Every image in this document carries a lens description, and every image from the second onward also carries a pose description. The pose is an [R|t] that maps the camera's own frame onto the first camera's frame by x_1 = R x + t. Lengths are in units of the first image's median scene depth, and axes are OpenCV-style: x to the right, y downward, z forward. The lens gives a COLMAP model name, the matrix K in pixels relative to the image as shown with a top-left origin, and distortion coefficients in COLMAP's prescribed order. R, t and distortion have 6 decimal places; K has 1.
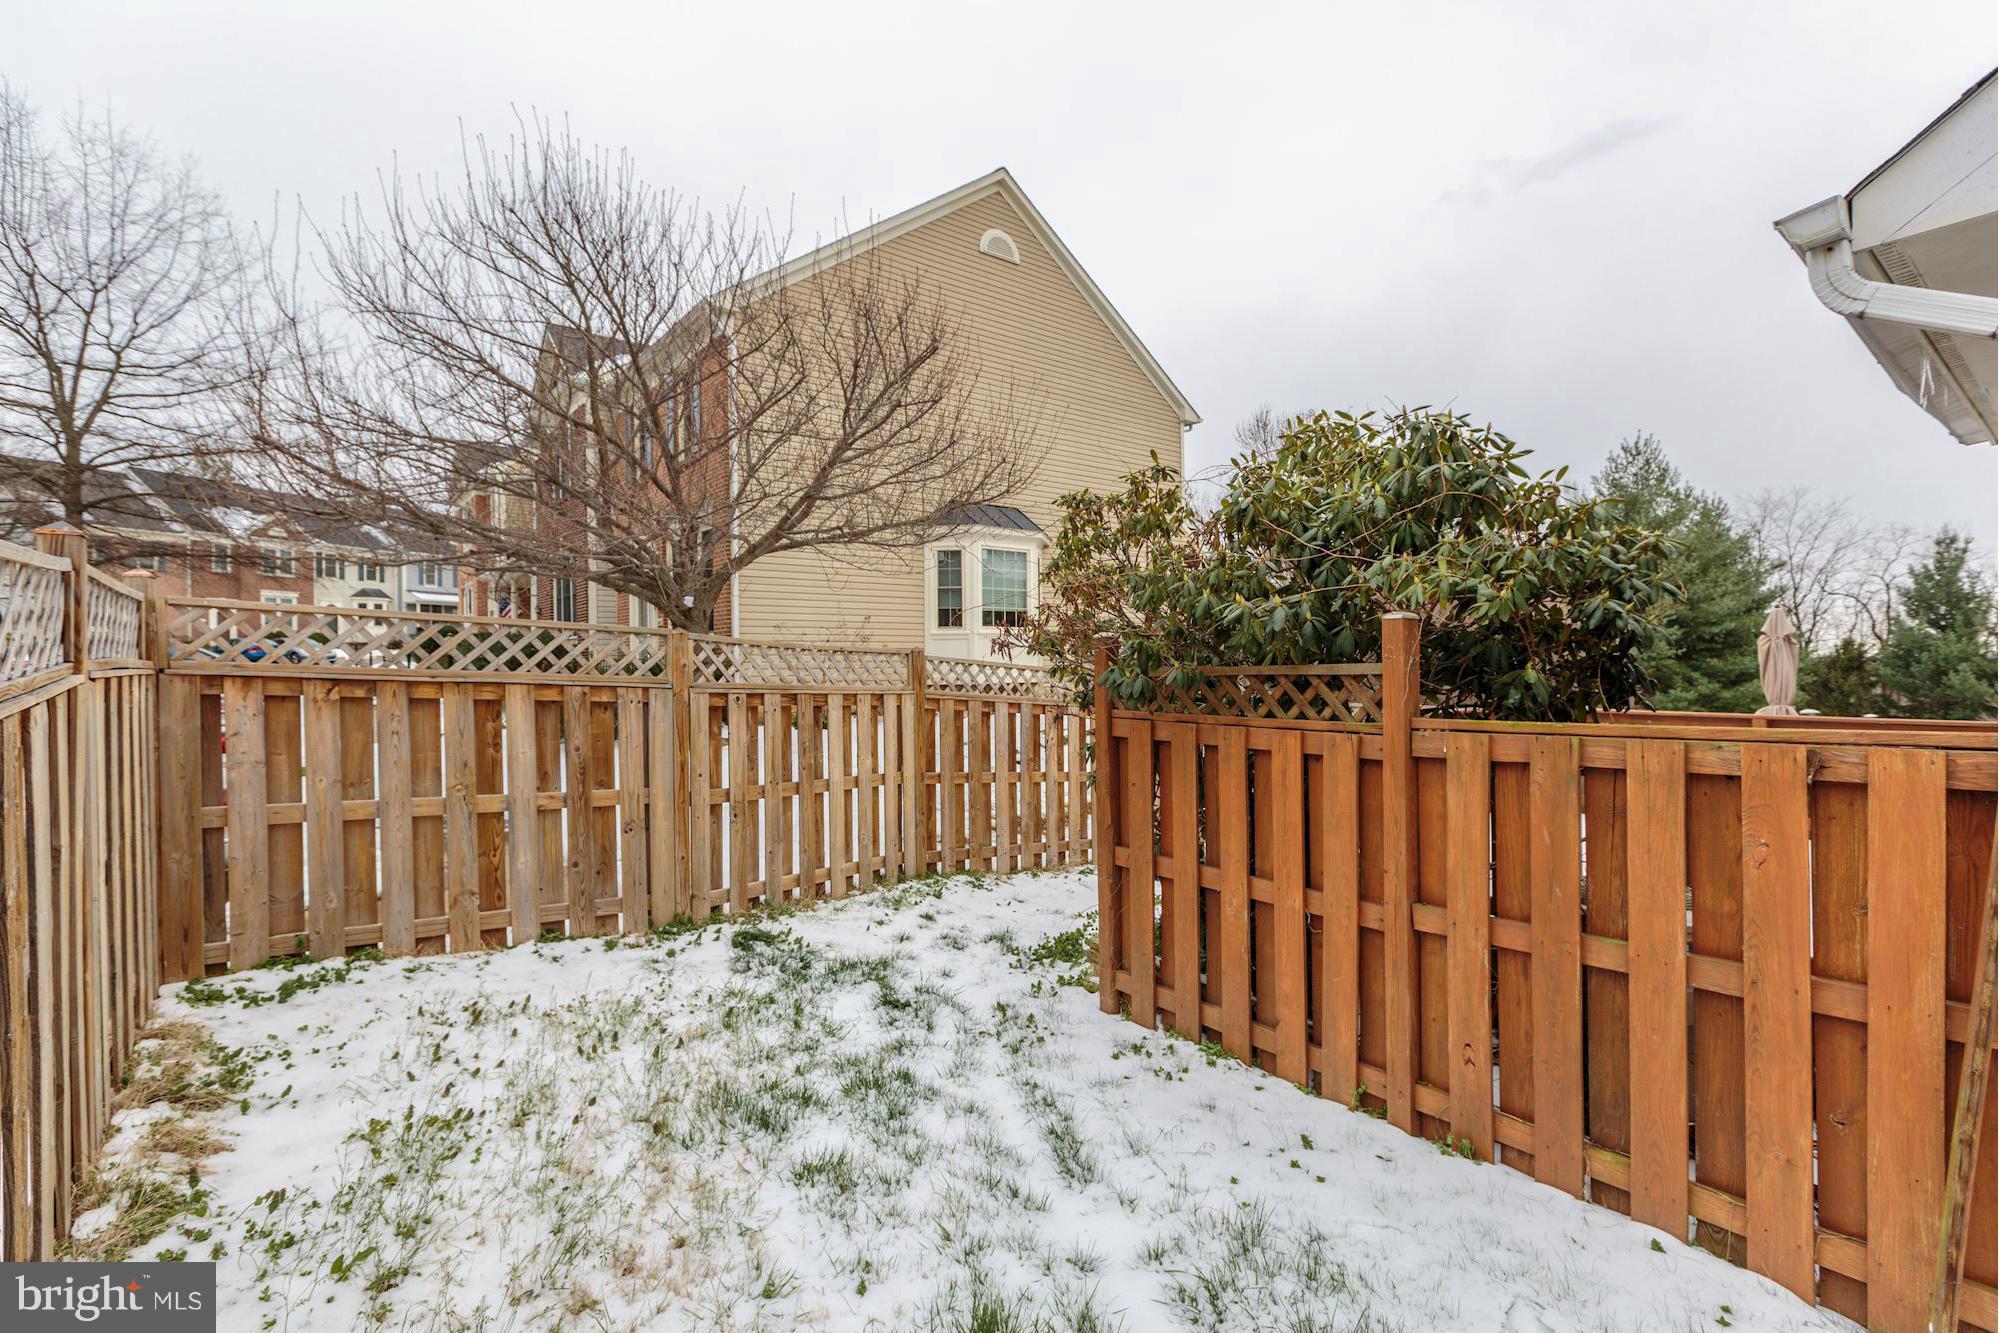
lens RADIAL K [[890.1, 0, 985.0], [0, 890.1, 669.0], [0, 0, 1]] dist [0.001251, -0.001324]
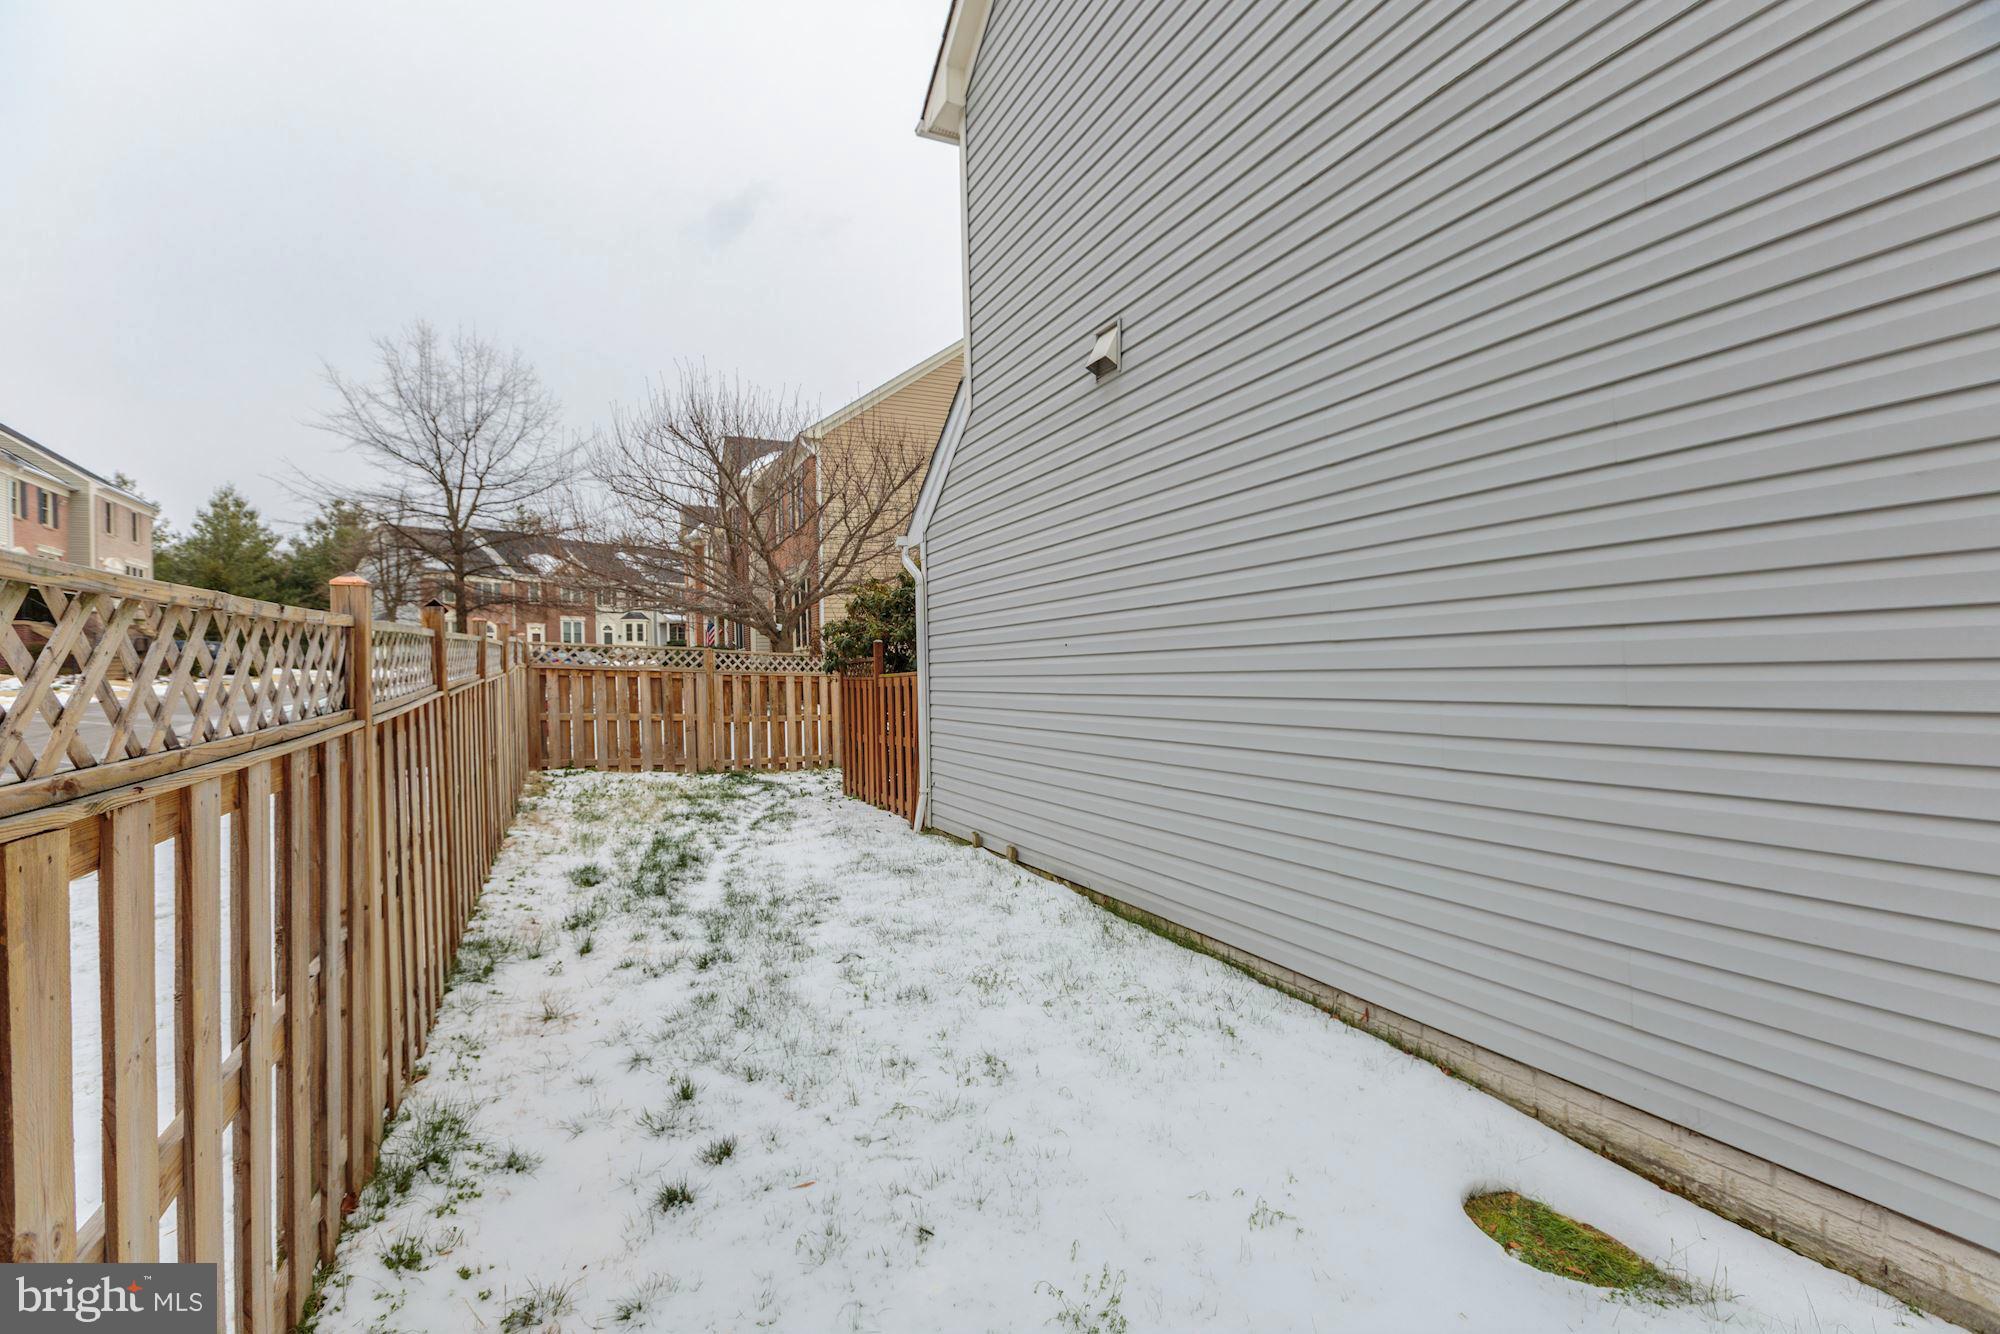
lens RADIAL K [[890.1, 0, 1008.8], [0, 890.1, 668.7], [0, 0, 1]] dist [0.001251, -0.001324]
pose [[0.976198, -0.014031, -0.216429, 0.312444], [0.013465, 0.999901, -0.004091, 0.010020], [0.216465, 0.001080, 0.976290, -0.378250]]
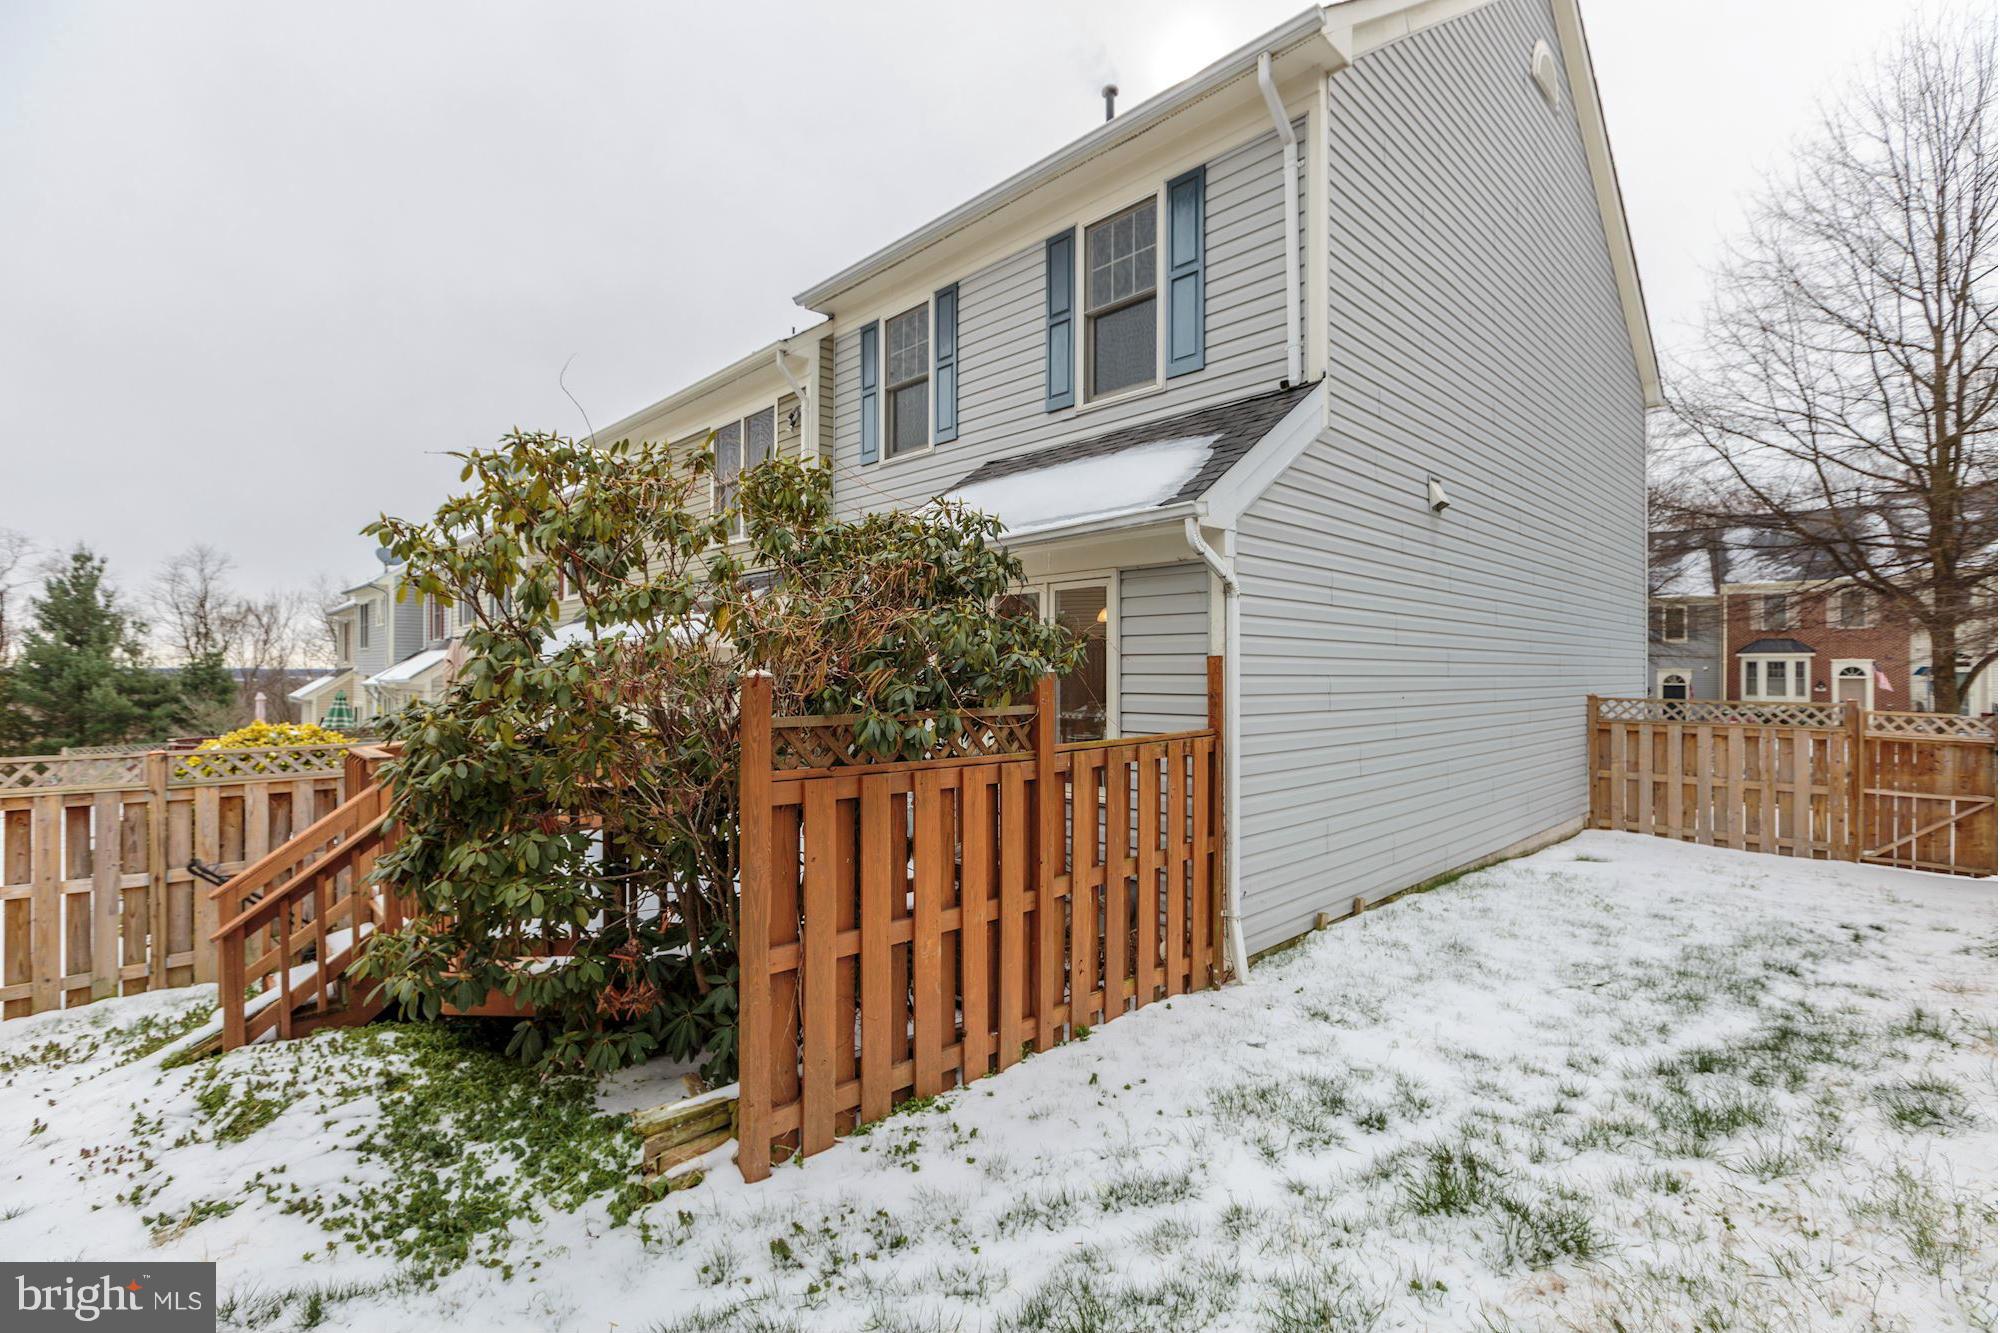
lens RADIAL K [[890.1, 0, 994.7], [0, 890.1, 677.7], [0, 0, 1]] dist [0.001251, -0.001324]
pose [[-0.117810, 0.002875, 0.993032, -0.188480], [0.000835, 0.999996, -0.002796, -0.009704], [-0.993036, 0.000499, -0.117812, 0.268944]]
